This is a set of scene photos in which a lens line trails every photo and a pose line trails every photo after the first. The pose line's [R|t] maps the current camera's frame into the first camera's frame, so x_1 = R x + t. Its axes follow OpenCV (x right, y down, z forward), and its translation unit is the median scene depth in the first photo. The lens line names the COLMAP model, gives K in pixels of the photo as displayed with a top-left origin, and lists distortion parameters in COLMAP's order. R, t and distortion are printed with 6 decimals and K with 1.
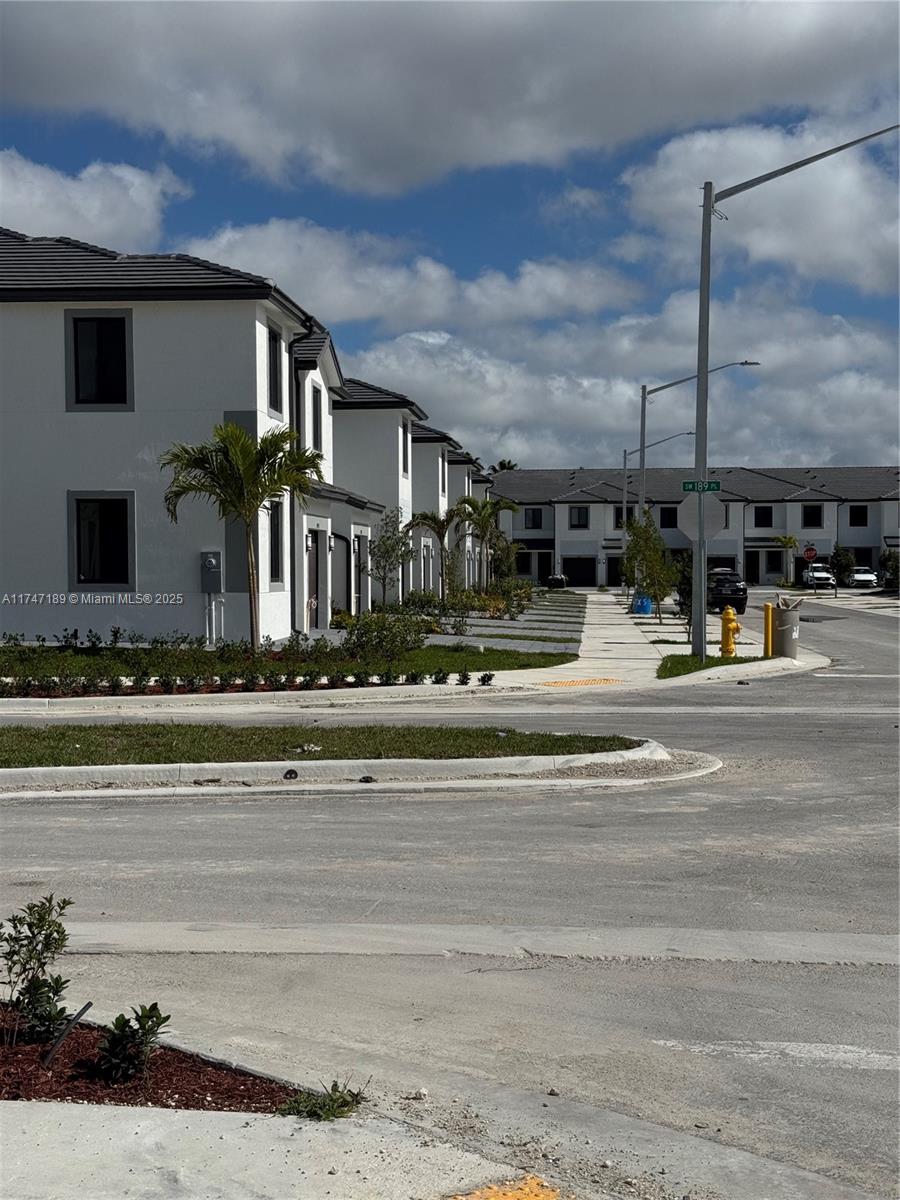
lens RADIAL K [[1681.4, 0, 457.7], [0, 1681.4, 605.5], [0, 0, 1]] dist [0.104941, 0.000000]
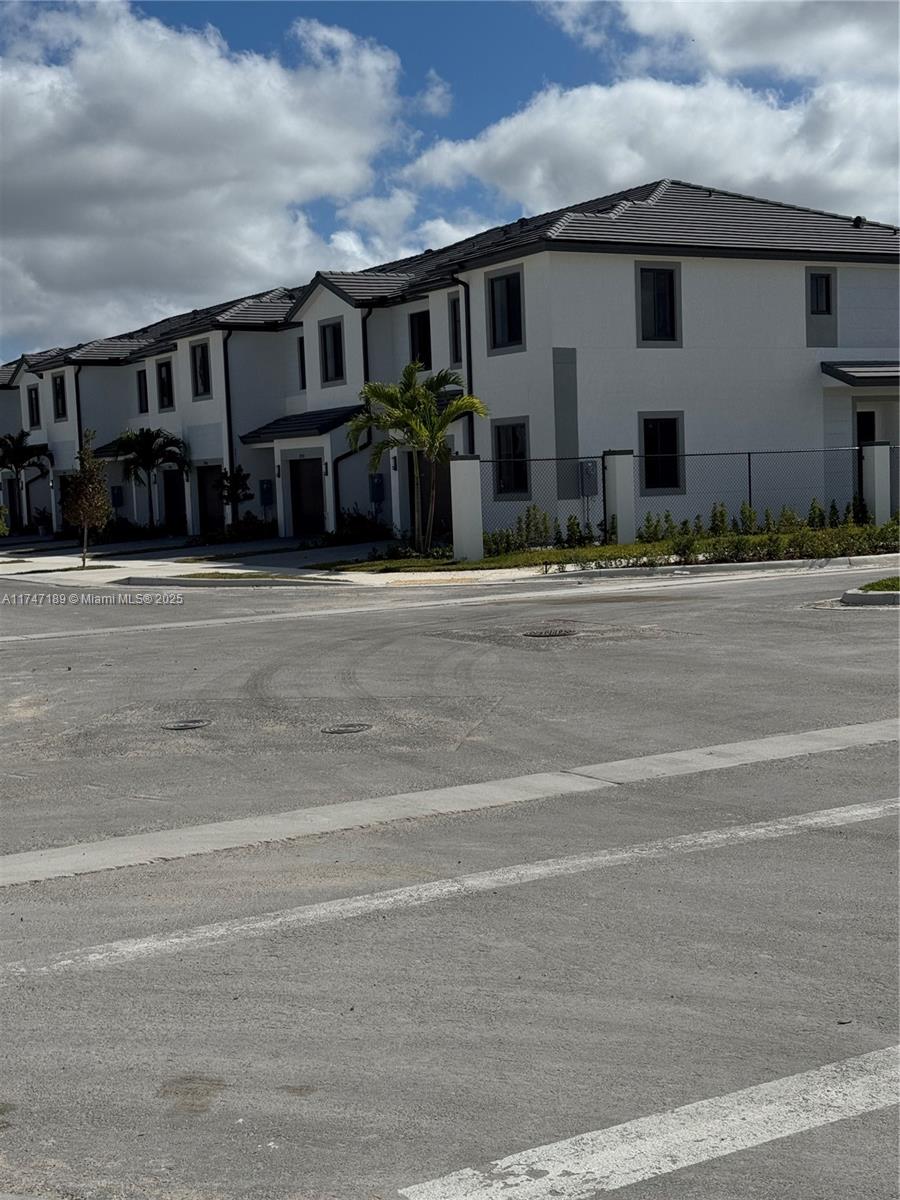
lens RADIAL K [[1681.4, 0, 439.2], [0, 1681.4, 606.2], [0, 0, 1]] dist [0.104941, 0.000000]
pose [[0.818309, -0.067071, 0.570852, -1.049449], [0.045439, 0.997609, 0.052077, 0.001727], [-0.572980, -0.016676, 0.819399, 0.089453]]
